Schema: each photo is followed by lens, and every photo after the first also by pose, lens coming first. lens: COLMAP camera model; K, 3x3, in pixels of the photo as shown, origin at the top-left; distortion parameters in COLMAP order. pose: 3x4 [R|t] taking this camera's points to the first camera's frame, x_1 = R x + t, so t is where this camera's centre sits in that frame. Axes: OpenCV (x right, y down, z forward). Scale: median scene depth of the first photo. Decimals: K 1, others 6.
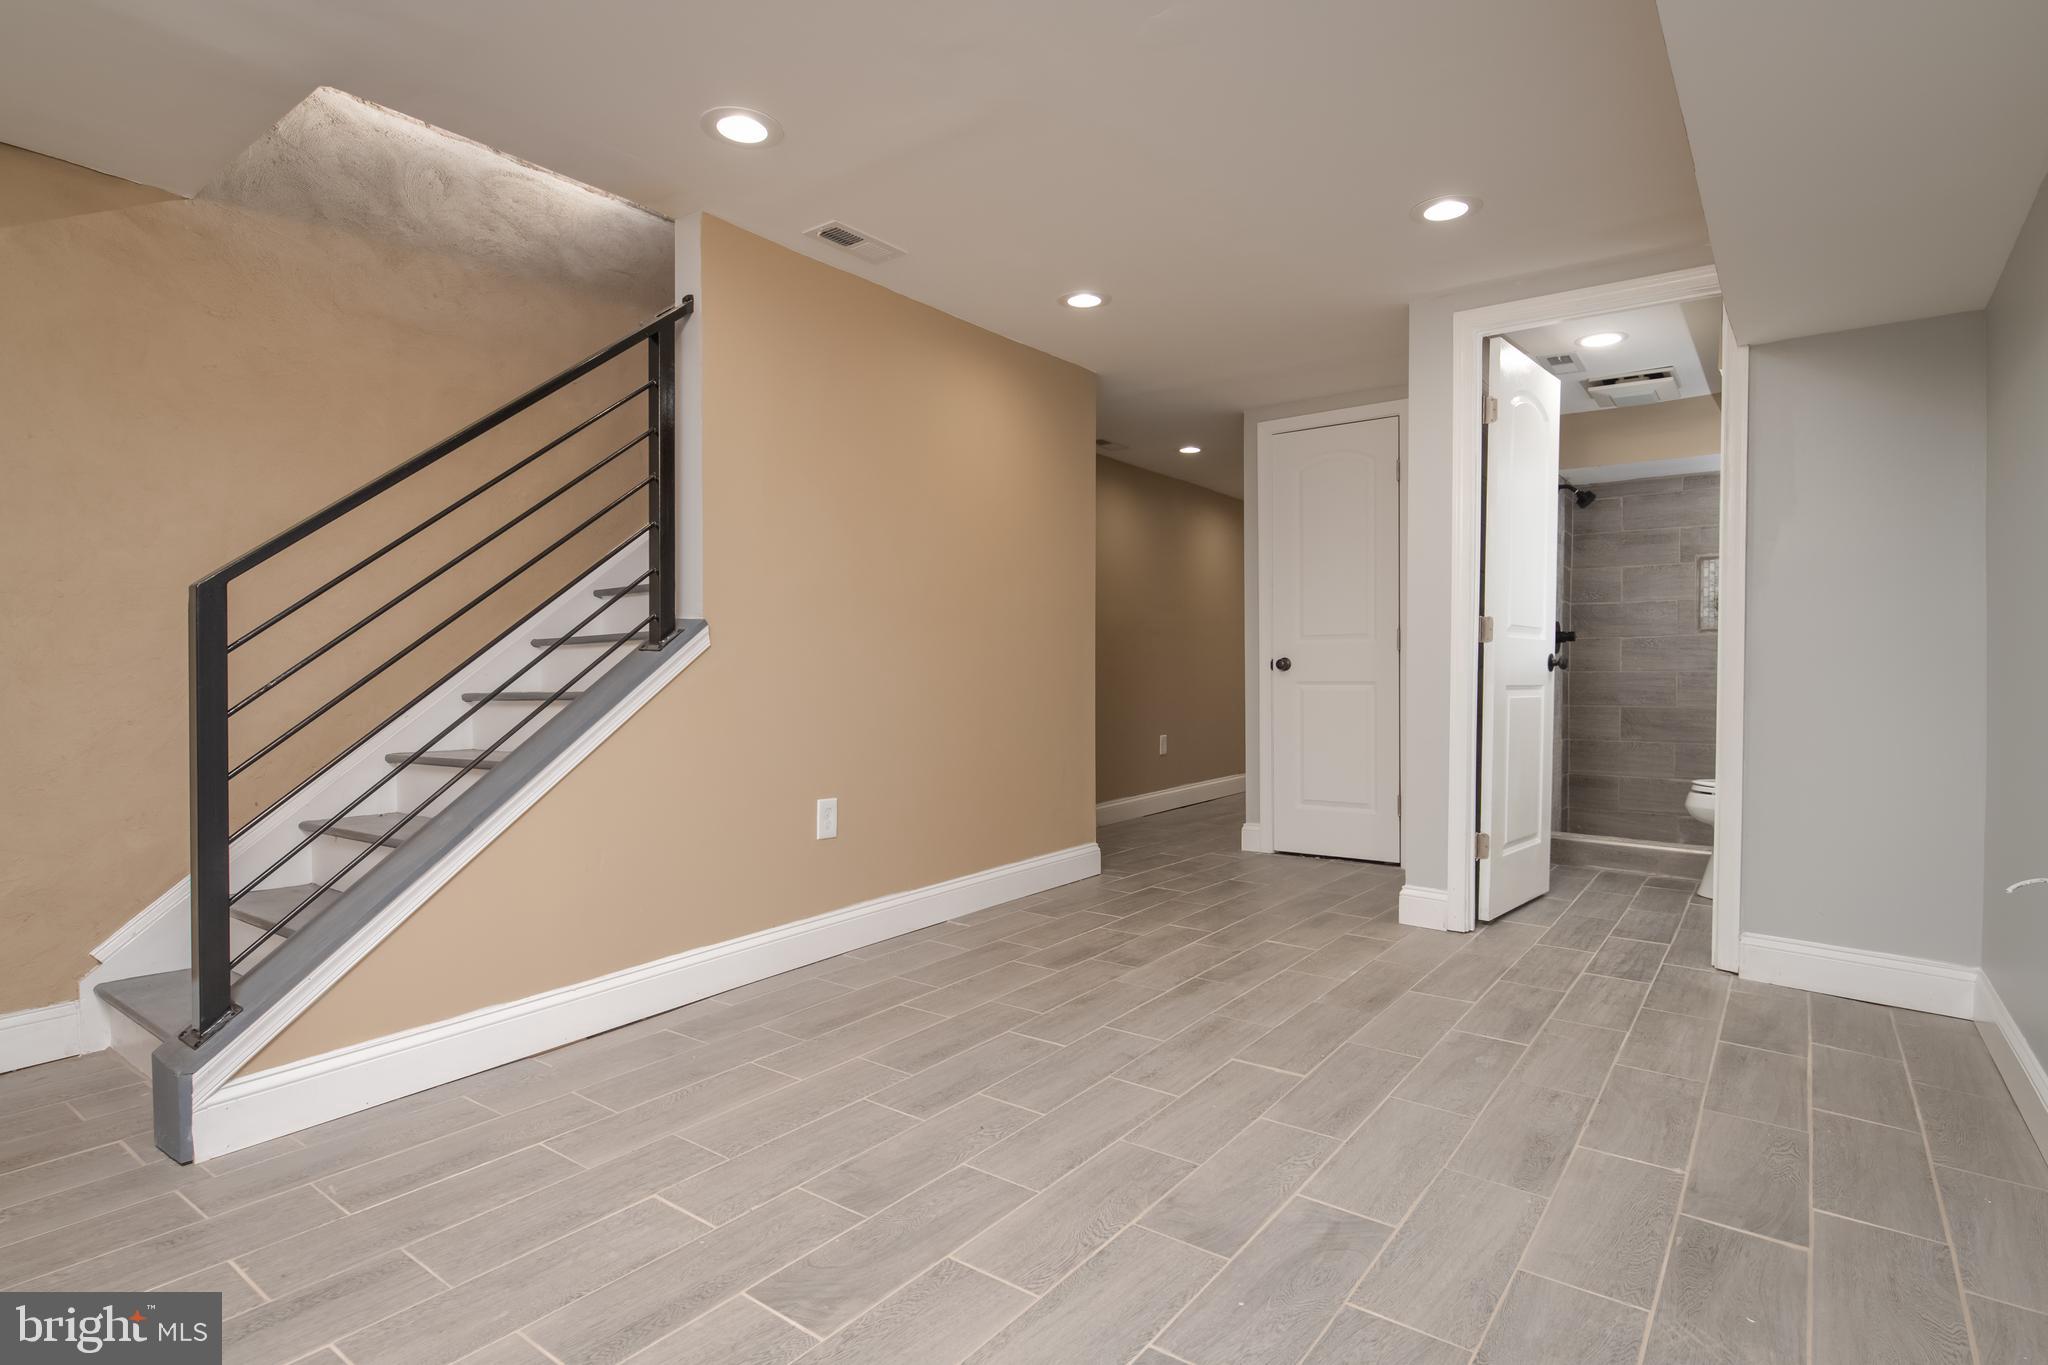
lens RADIAL K [[1030.7, 0, 1041.9], [0, 1030.7, 684.9], [0, 0, 1]] dist [-0.000944, -0.003086]
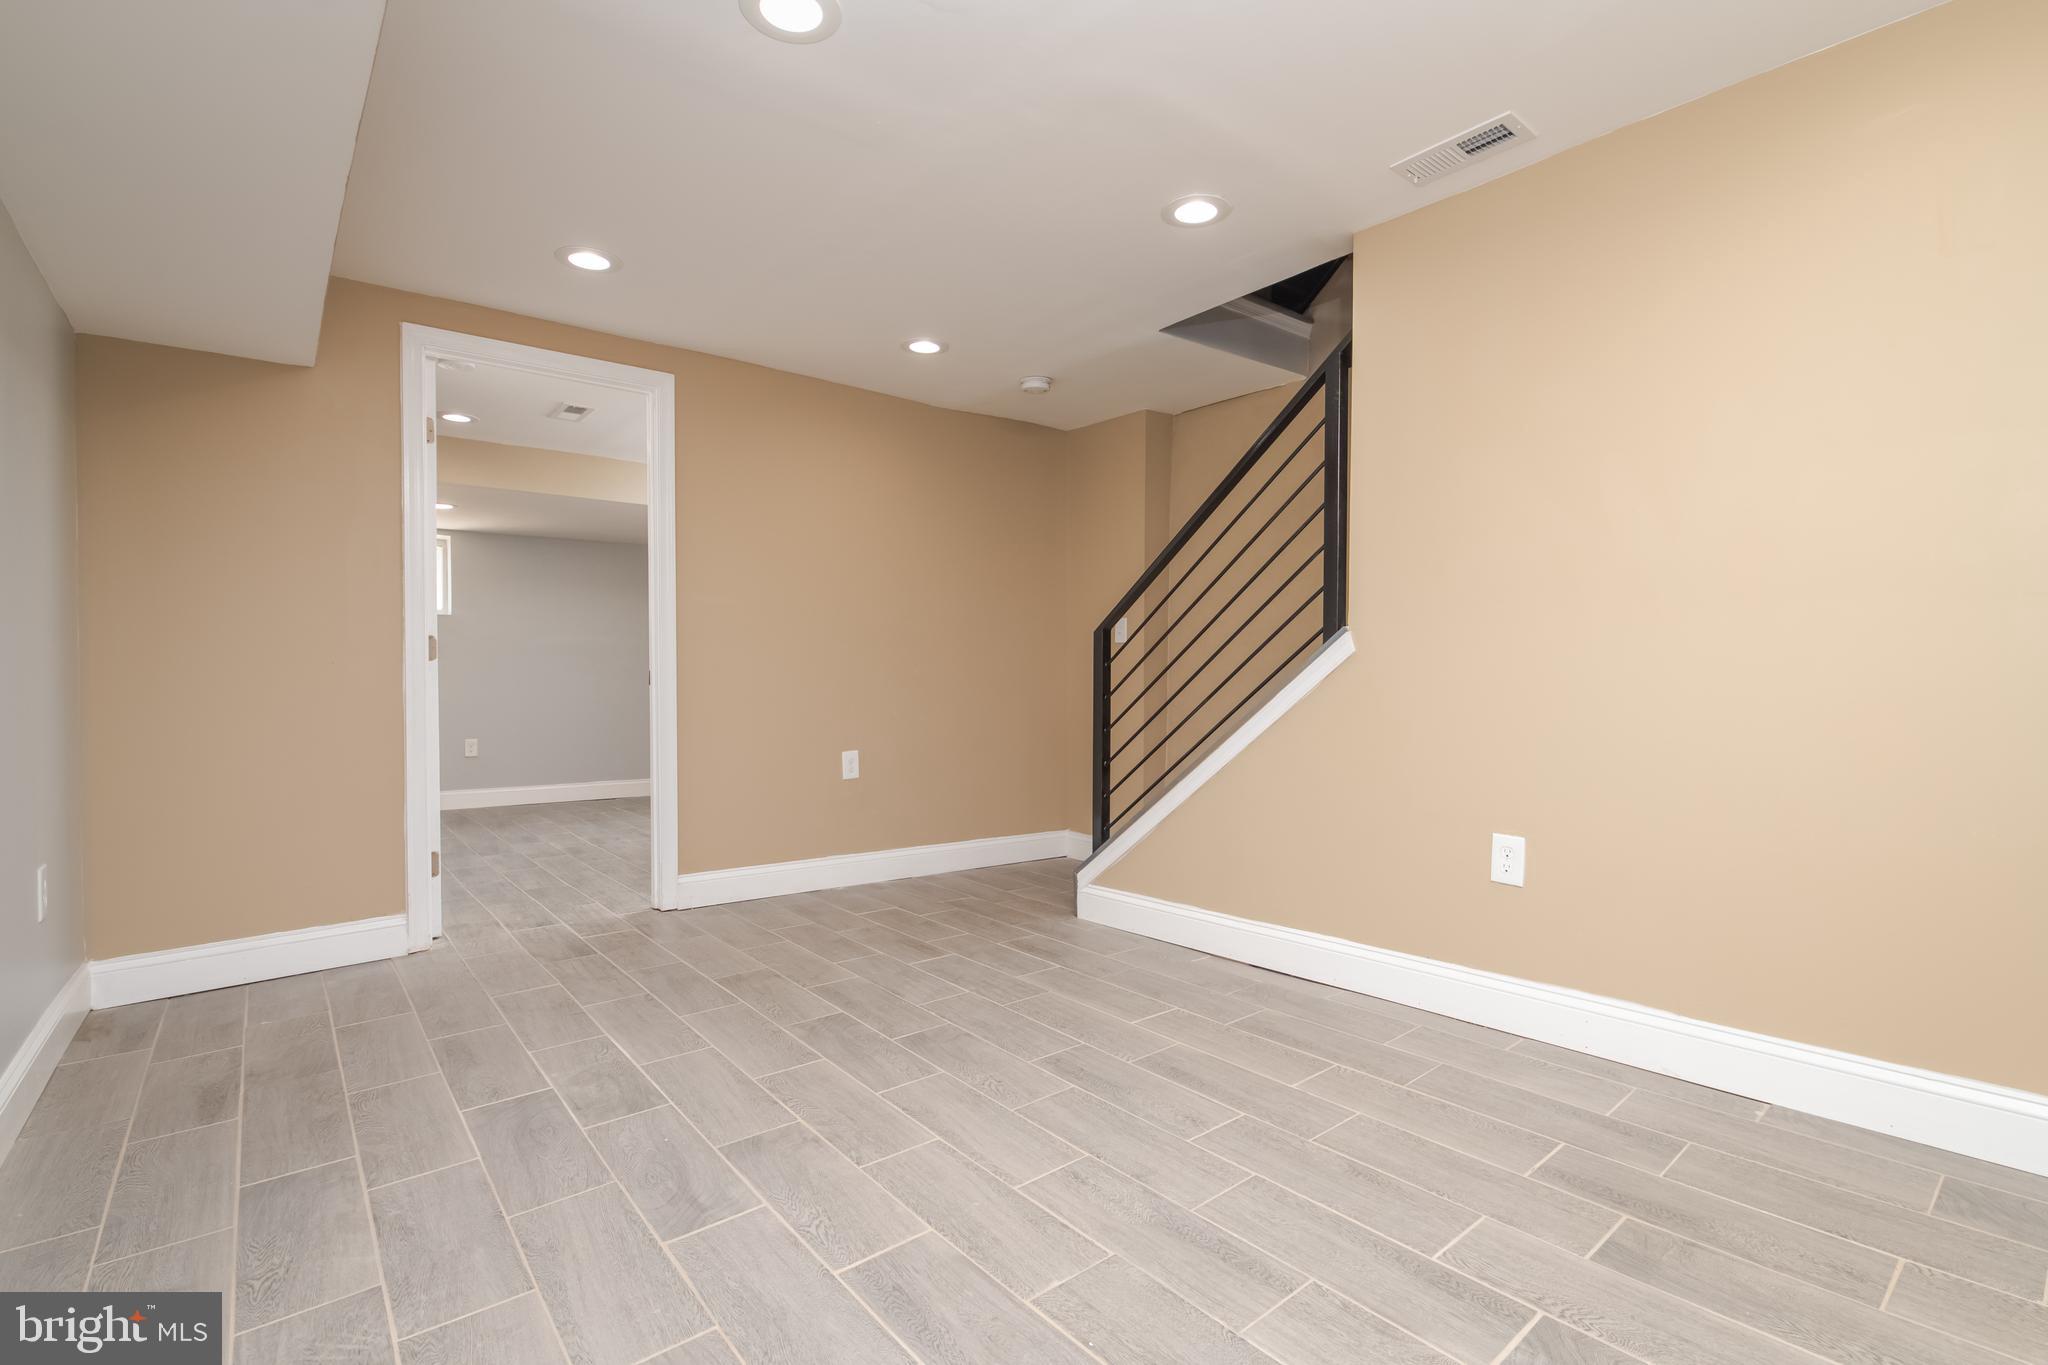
lens RADIAL K [[921.9, 0, 1027.0], [0, 921.9, 682.0], [0, 0, 1]] dist [-0.011863, -0.001472]
pose [[-0.238350, 0.014339, -0.971074, 0.802301], [-0.013106, 0.999752, 0.017979, -0.023960], [0.971091, 0.017012, -0.238103, 1.114405]]
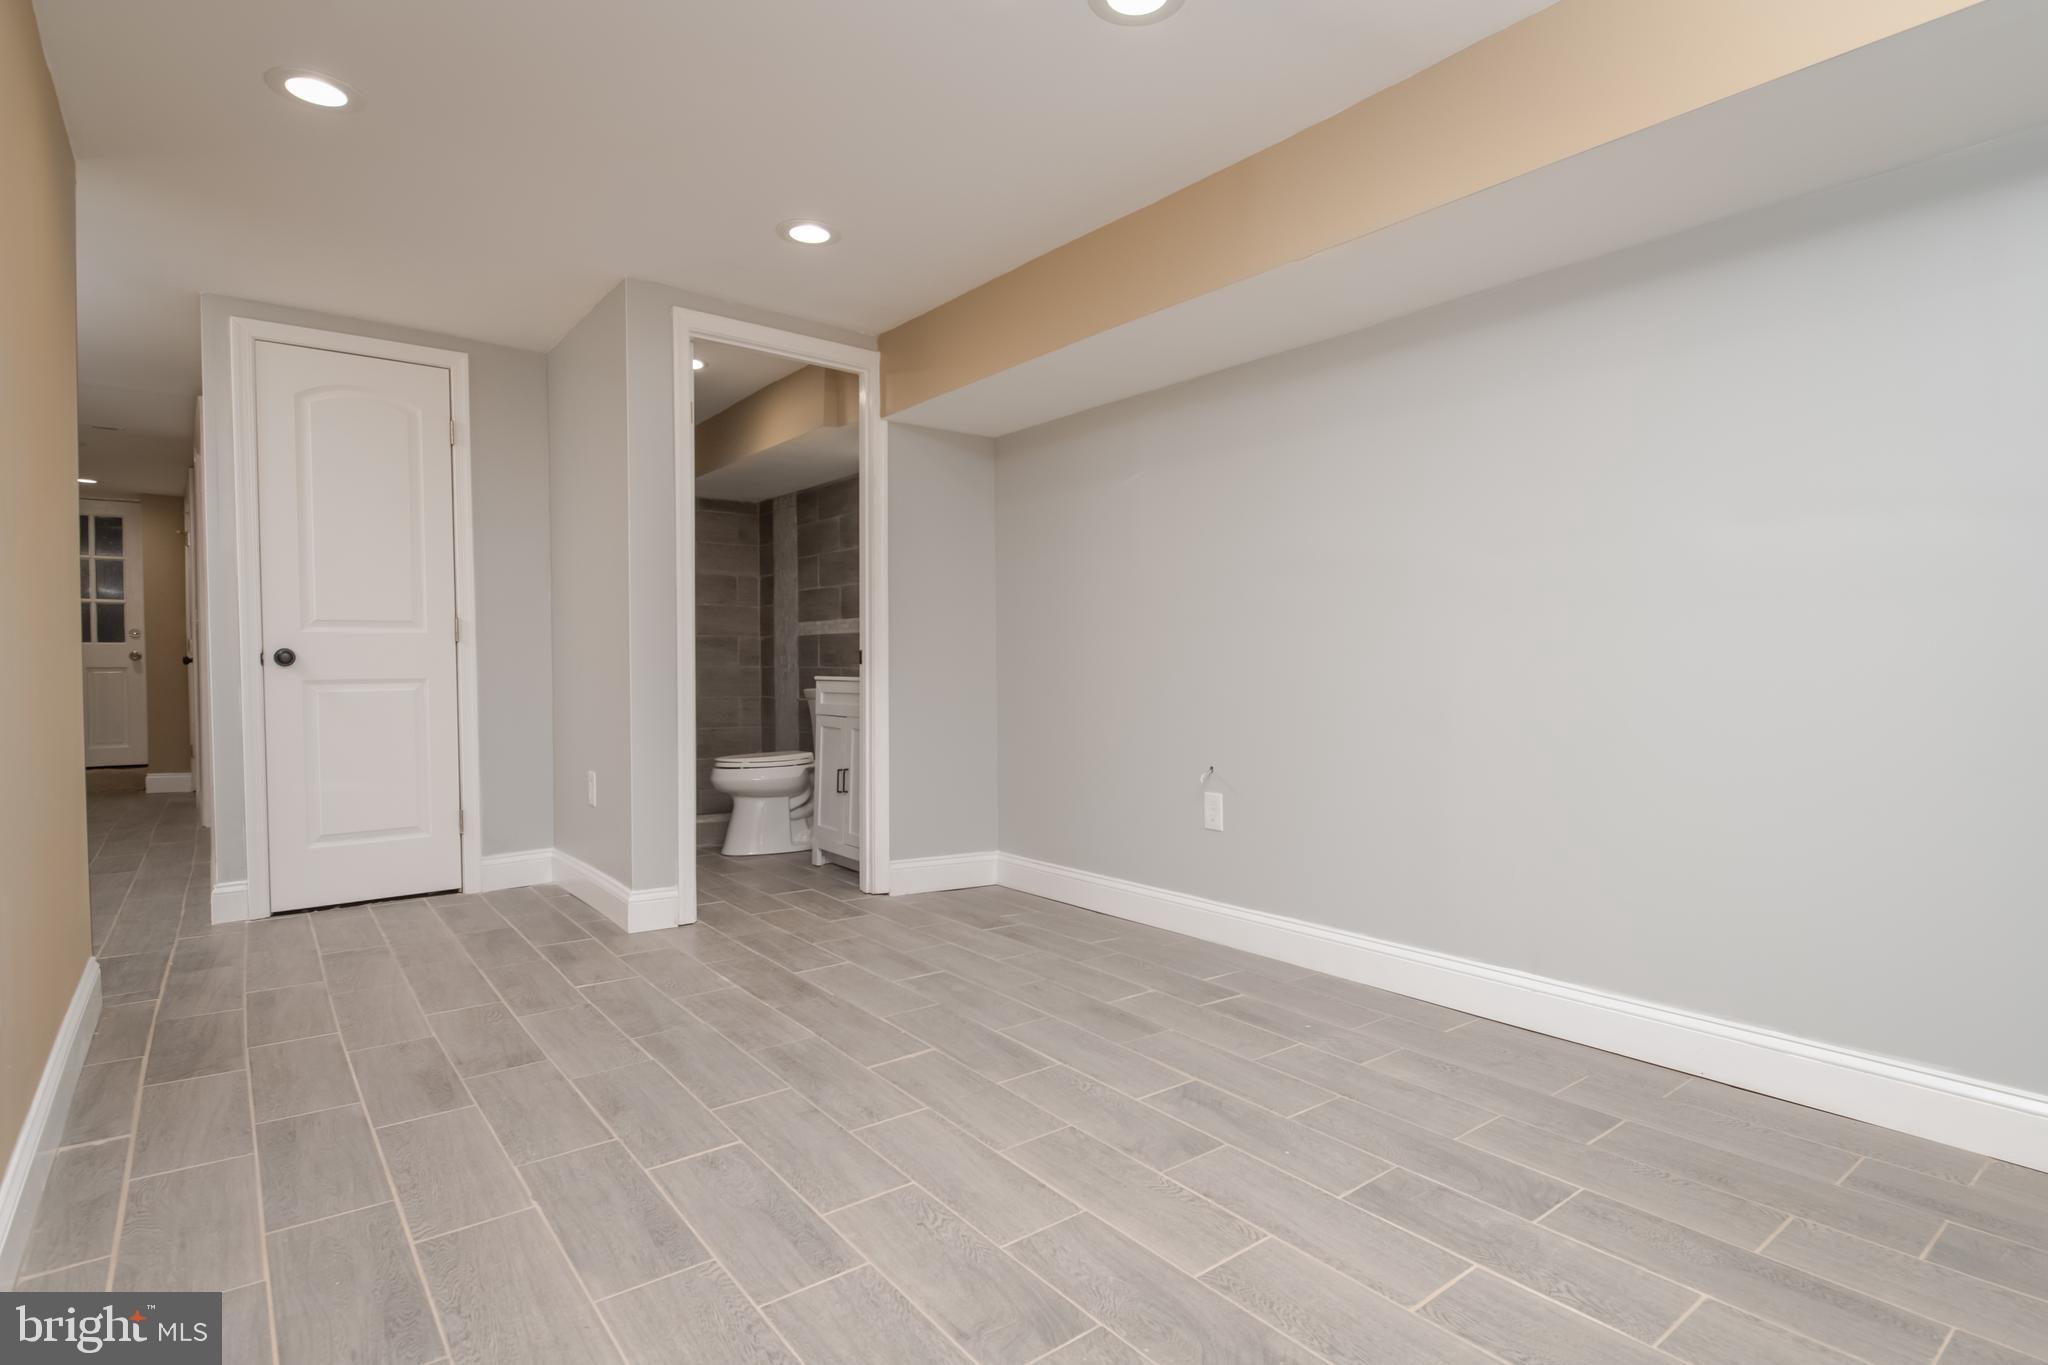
lens RADIAL K [[1030.7, 0, 1031.0], [0, 1030.7, 684.4], [0, 0, 1]] dist [-0.000944, -0.003086]
pose [[0.257531, -0.017896, 0.966104, -0.717996], [0.016050, 0.999770, 0.014242, -0.005809], [-0.966137, 0.011838, 0.257759, 0.618603]]
